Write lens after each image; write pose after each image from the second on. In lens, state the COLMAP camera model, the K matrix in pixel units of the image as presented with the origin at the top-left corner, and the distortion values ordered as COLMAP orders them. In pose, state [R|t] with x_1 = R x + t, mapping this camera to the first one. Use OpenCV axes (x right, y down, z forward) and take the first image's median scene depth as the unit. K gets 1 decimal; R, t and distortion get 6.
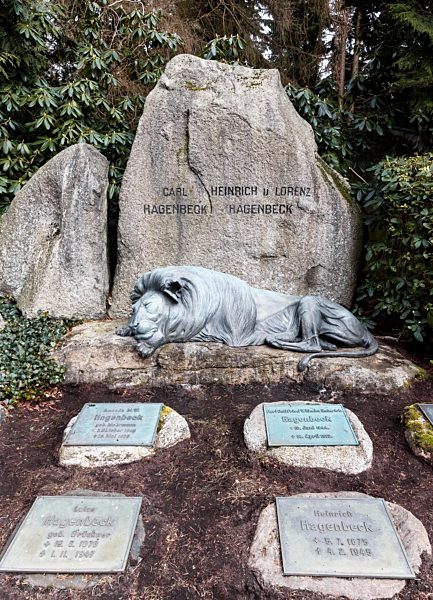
lens RADIAL K [[441.6, 0, 223.4], [0, 441.6, 314.0], [0, 0, 1]] dist [0.007928, -0.005973]
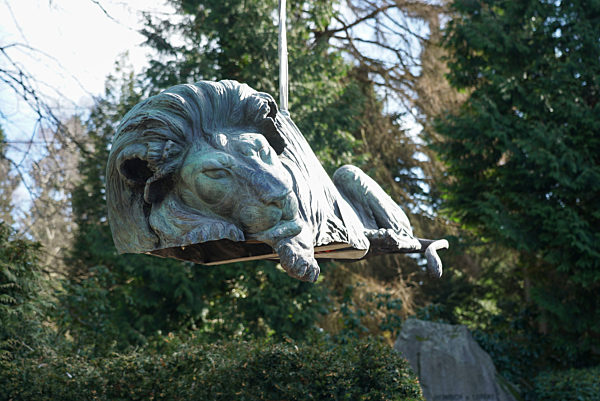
lens RADIAL K [[734.6, 0, 298.5], [0, 734.6, 201.3], [0, 0, 1]] dist [0.022858, 0.000000]
pose [[0.996379, -0.036748, -0.076667, -0.314653], [-0.003388, 0.883883, -0.467695, 0.394233], [0.084951, 0.466261, 0.880559, -1.955158]]
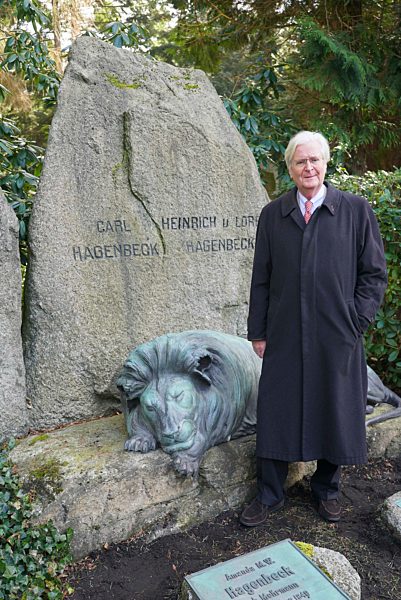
lens RADIAL K [[579.8, 0, 195.3], [0, 579.8, 299.4], [0, 0, 1]] dist [0.022922, 0.000000]
pose [[0.864213, -0.091206, 0.494791, -0.471628], [0.150645, 0.985222, -0.081512, -0.074009], [-0.480044, 0.144981, 0.865181, 0.181130]]
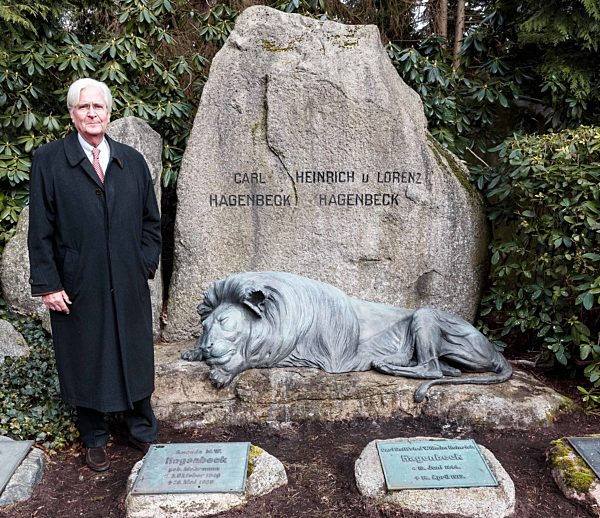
lens RADIAL K [[612.8, 0, 308.2], [0, 612.8, 319.5], [0, 0, 1]] dist [0.005546, 0.000000]
pose [[0.999177, -0.010003, 0.039316, -0.052790], [0.011636, 0.999070, -0.041506, 0.020441], [-0.038865, 0.041929, 0.998364, -0.079008]]
